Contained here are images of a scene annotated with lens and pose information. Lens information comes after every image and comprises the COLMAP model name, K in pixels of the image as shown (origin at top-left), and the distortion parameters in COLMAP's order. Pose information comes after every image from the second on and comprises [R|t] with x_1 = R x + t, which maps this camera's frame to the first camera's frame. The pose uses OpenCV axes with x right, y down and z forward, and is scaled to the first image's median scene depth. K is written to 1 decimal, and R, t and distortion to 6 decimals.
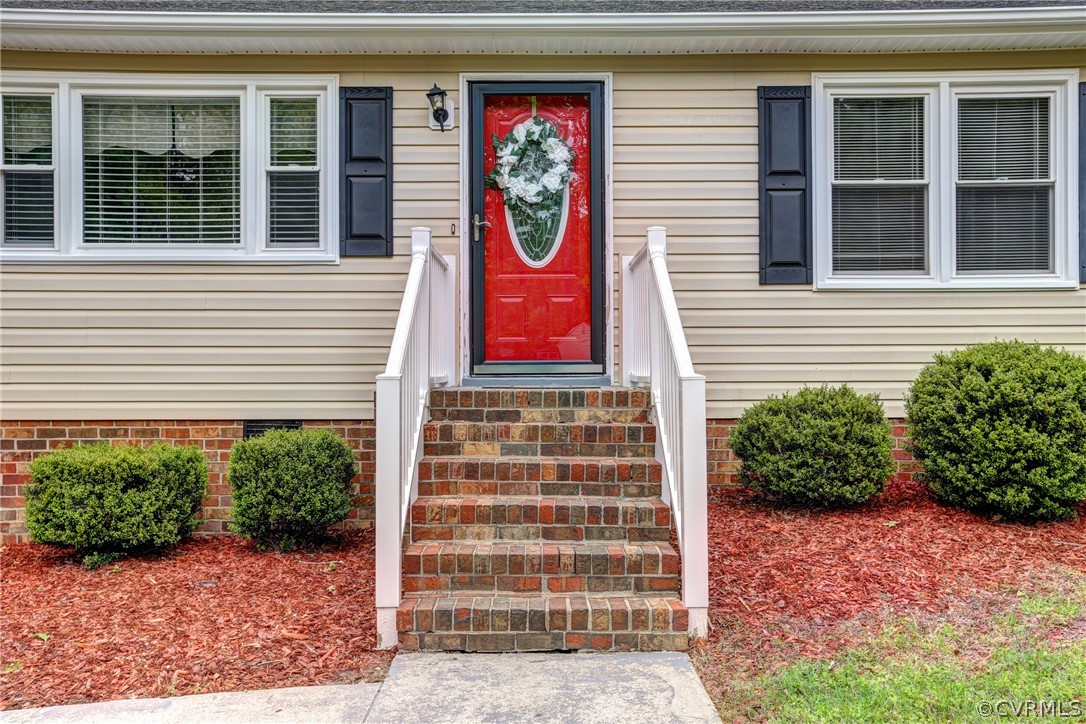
lens RADIAL K [[967.2, 0, 549.7], [0, 967.2, 363.7], [0, 0, 1]] dist [0.015394, 0.032133]
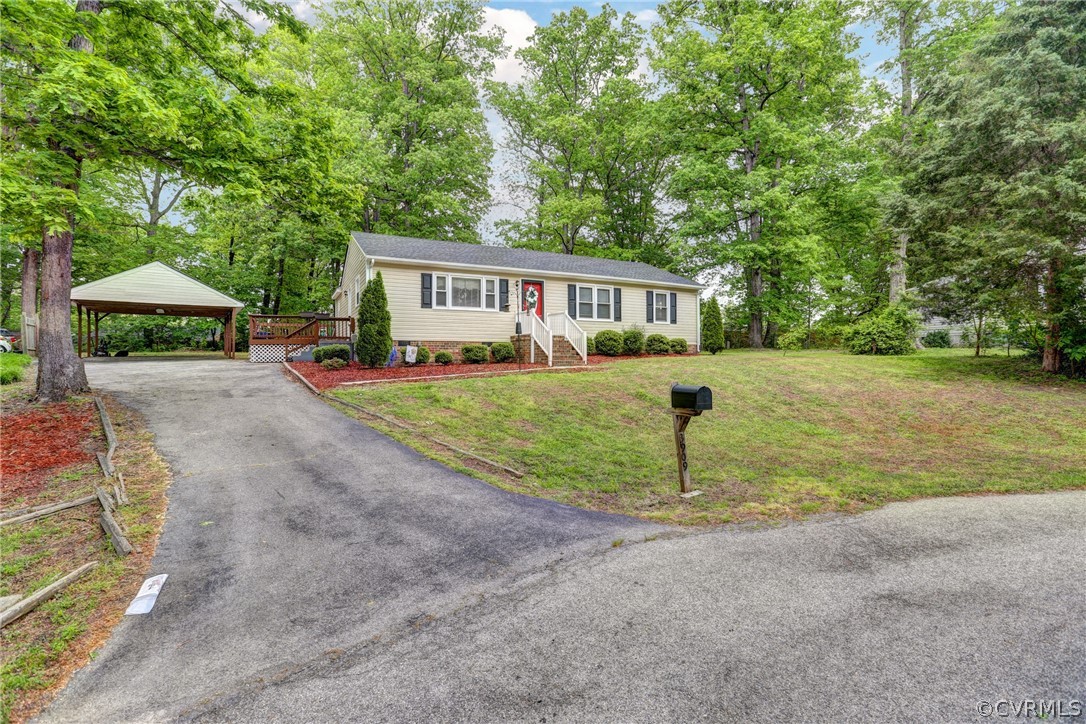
lens RADIAL K [[491.9, 0, 544.3], [0, 491.9, 359.8], [0, 0, 1]] dist [-0.049279, 0.015651]
pose [[0.888867, -0.000385, 0.458164, -1.218069], [-0.004892, 0.999935, 0.010330, 0.125758], [-0.458138, -0.011424, 0.888807, -1.481982]]
